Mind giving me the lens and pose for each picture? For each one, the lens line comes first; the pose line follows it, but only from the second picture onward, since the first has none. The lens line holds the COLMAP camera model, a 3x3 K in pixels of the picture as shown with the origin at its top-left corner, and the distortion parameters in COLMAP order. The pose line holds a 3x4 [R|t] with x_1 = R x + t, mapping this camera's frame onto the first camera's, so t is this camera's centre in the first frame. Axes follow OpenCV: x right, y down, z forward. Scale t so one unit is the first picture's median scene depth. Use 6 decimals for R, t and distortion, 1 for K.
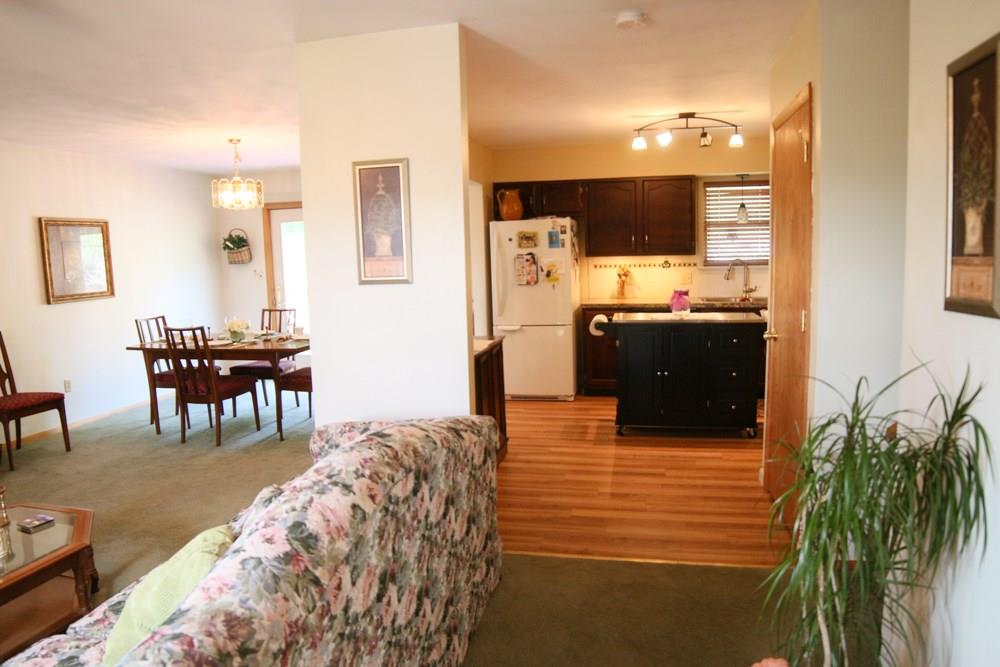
lens RADIAL K [[654.7, 0, 500.0], [0, 654.7, 333.5], [0, 0, 1]] dist [-0.119087, 0.050114]
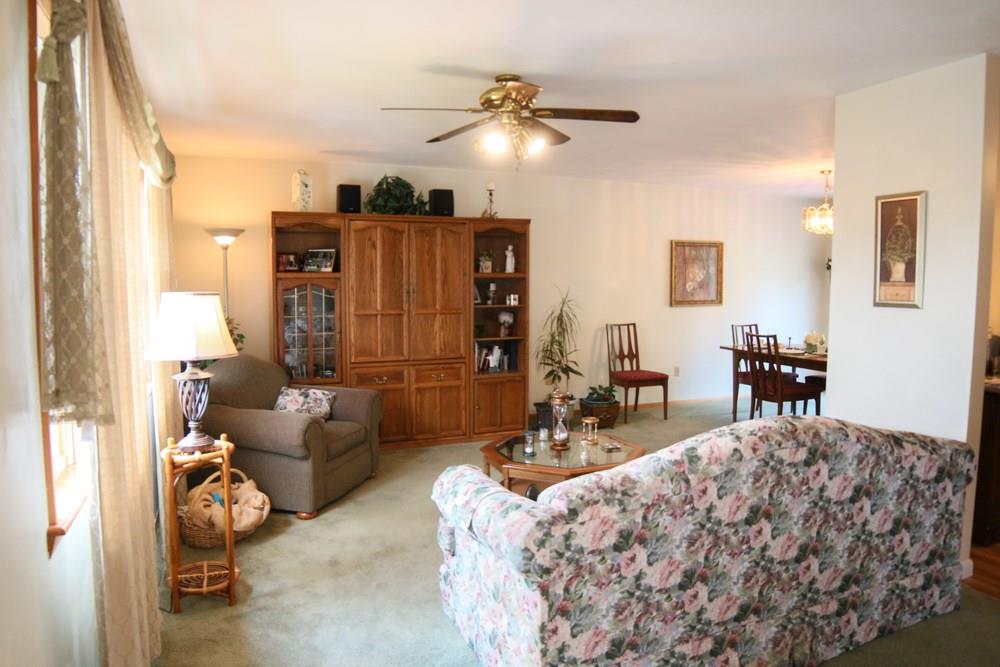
lens RADIAL K [[654.7, 0, 500.0], [0, 654.7, 333.5], [0, 0, 1]] dist [-0.119087, 0.050114]
pose [[0.584462, 0.095752, -0.805752, 0.169694], [-0.116828, 0.992597, 0.033213, 0.005630], [0.802966, 0.074723, 0.591322, -0.086308]]
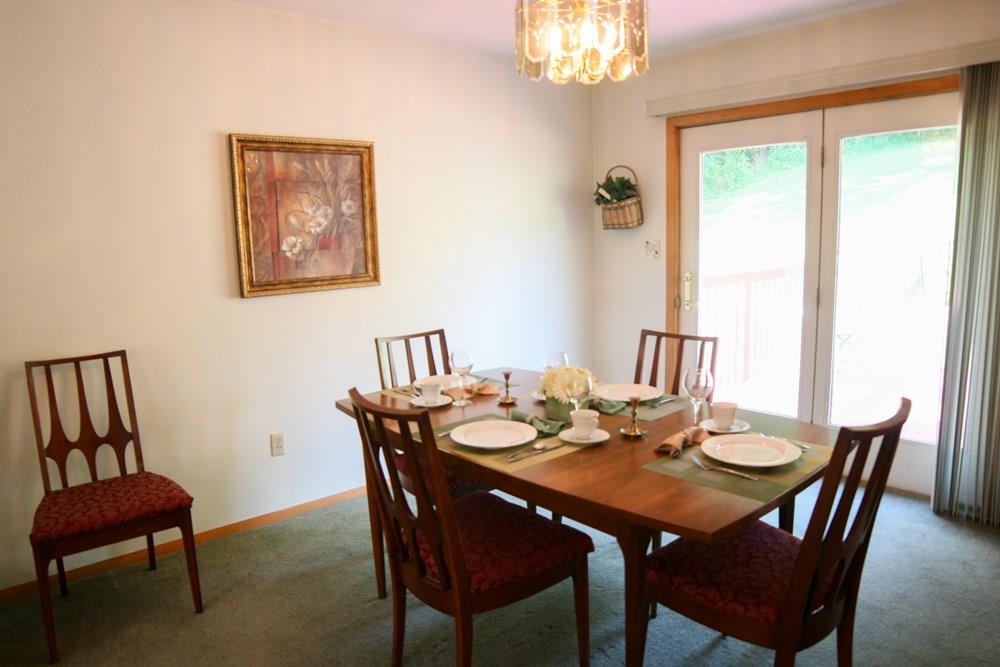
lens RADIAL K [[654.7, 0, 500.0], [0, 654.7, 333.5], [0, 0, 1]] dist [-0.119087, 0.050114]
pose [[0.811371, 0.095165, -0.576733, -0.229744], [-0.069660, 0.995369, 0.066242, -0.070994], [0.580366, -0.013572, 0.814243, 0.702404]]
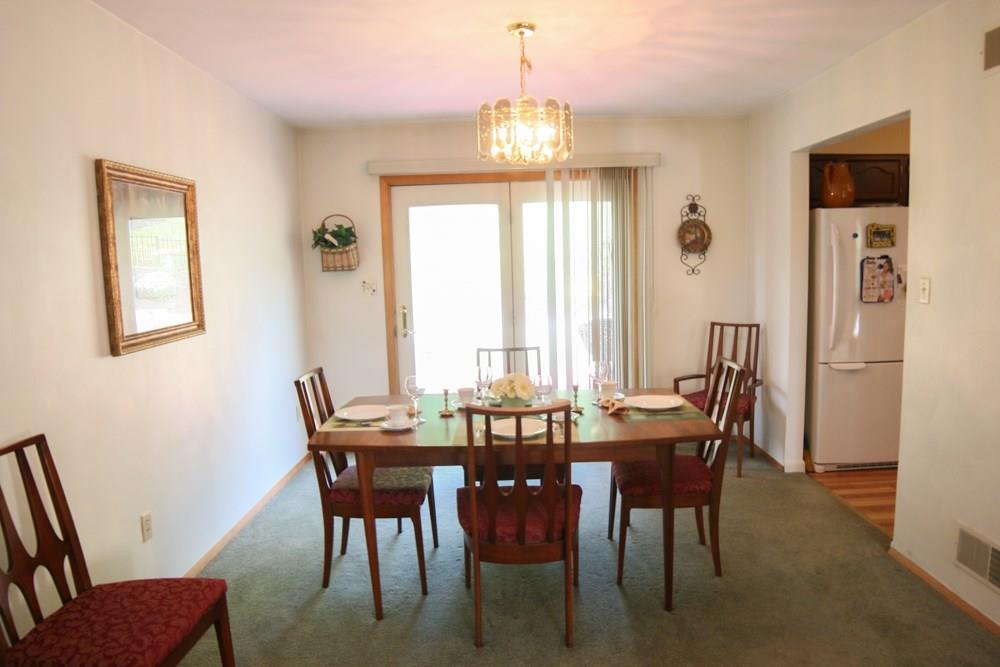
lens RADIAL K [[654.7, 0, 500.0], [0, 654.7, 333.5], [0, 0, 1]] dist [-0.119087, 0.050114]
pose [[0.979097, -0.022674, 0.202126, -0.566121], [0.026351, 0.999532, -0.015515, -0.050510], [-0.201680, 0.020517, 0.979237, 0.521818]]
